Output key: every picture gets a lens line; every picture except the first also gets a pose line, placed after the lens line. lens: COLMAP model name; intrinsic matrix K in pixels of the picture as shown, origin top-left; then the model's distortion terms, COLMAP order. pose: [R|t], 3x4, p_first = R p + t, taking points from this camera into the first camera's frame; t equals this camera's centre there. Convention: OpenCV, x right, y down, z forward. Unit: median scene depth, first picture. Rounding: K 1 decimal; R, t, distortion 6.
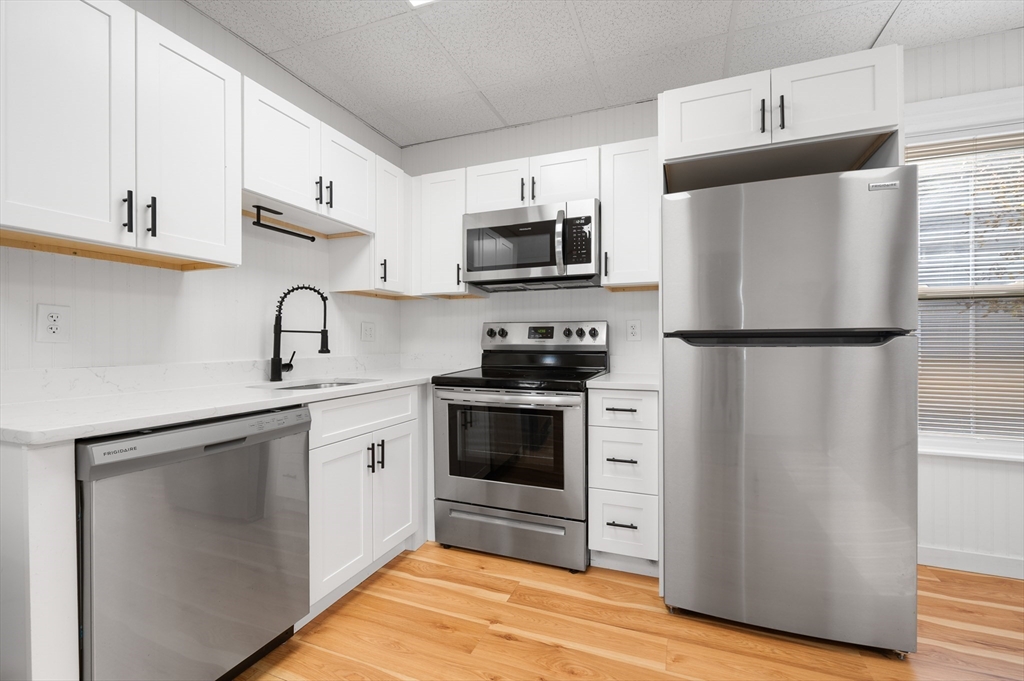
lens RADIAL K [[429.2, 0, 512.0], [0, 429.2, 340.5], [0, 0, 1]] dist [0.000171, 0.000044]
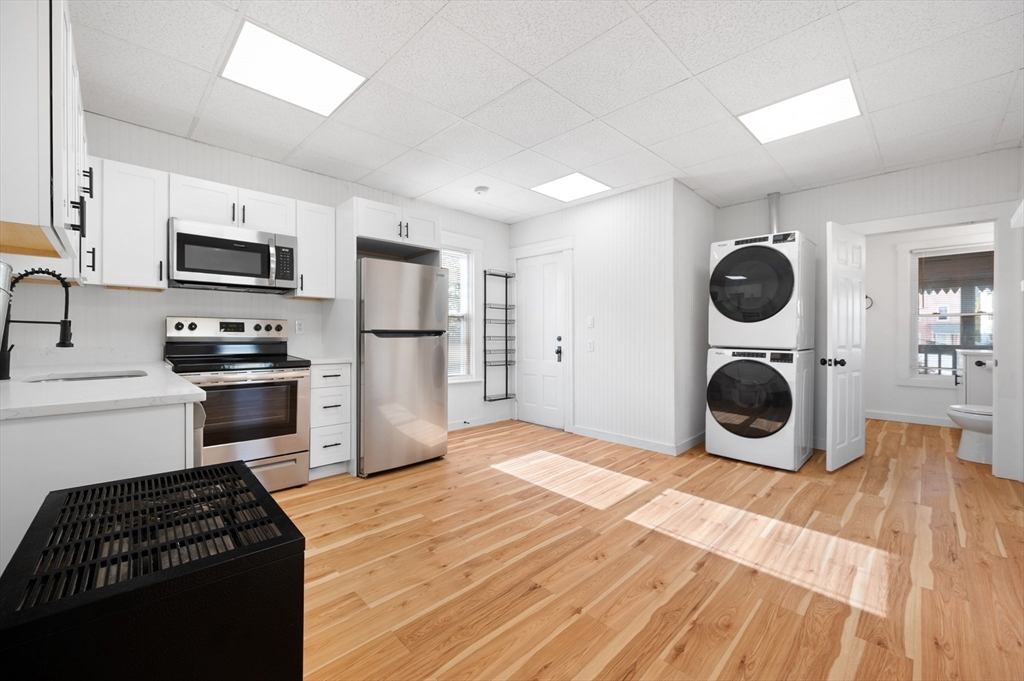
lens RADIAL K [[408.5, 0, 512.0], [0, 408.5, 340.5], [0, 0, 1]] dist [-0.000039, -0.000010]
pose [[0.333535, -0.011627, 0.942666, -0.933814], [-0.005535, 0.999883, 0.014290, -0.000981], [-0.942722, -0.009984, 0.333431, -0.171893]]
